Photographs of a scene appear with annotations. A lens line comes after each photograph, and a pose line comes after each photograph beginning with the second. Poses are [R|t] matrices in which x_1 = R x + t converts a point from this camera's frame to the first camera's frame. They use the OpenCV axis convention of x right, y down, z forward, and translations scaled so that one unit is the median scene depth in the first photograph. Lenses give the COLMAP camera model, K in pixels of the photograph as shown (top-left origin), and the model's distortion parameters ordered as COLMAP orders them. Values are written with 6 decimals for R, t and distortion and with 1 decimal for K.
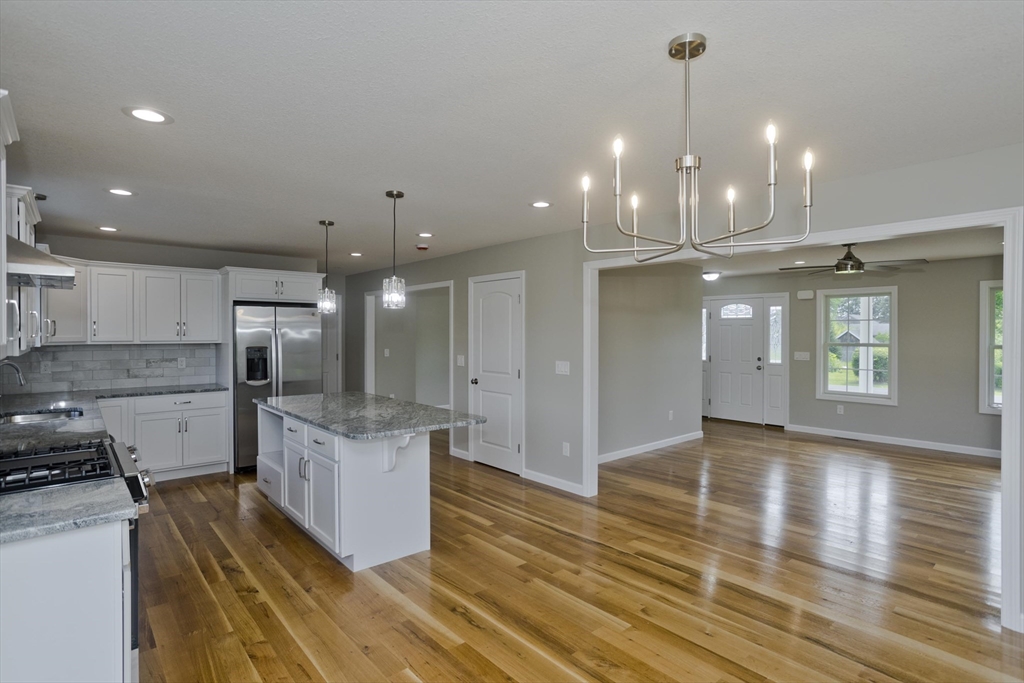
lens RADIAL K [[519.8, 0, 515.2], [0, 519.8, 337.7], [0, 0, 1]] dist [-0.046626, 0.028392]
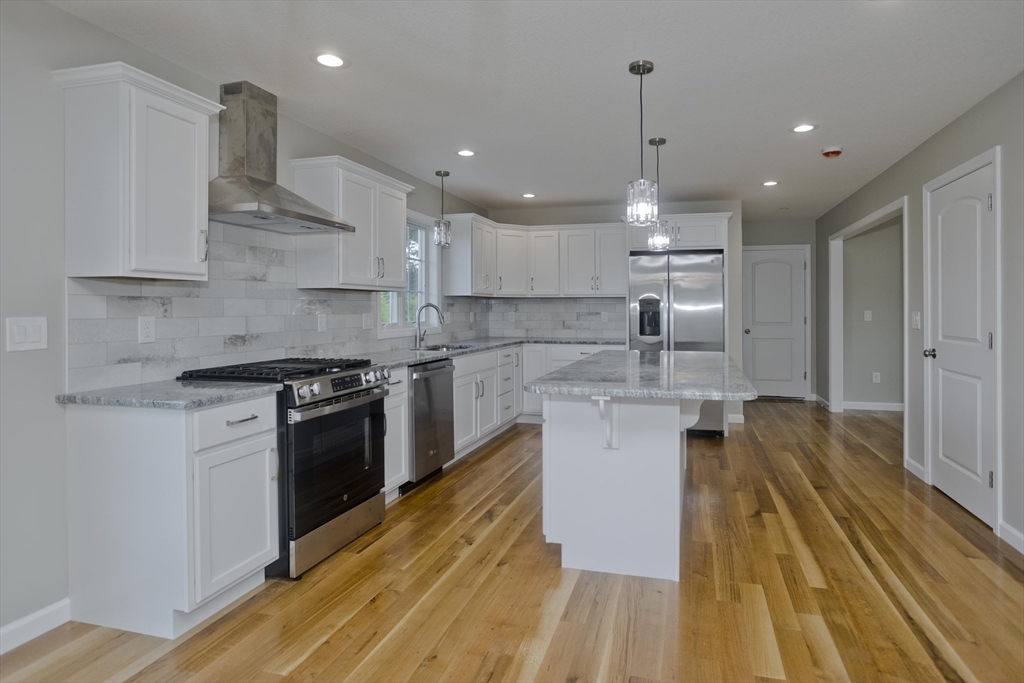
lens RADIAL K [[540.6, 0, 553.9], [0, 540.6, 308.9], [0, 0, 1]] dist [-0.048926, 0.027645]
pose [[0.563370, -0.002823, -0.826200, 0.233264], [-0.004936, 0.999965, -0.006782, 0.048992], [0.826190, 0.007899, 0.563337, 0.357910]]
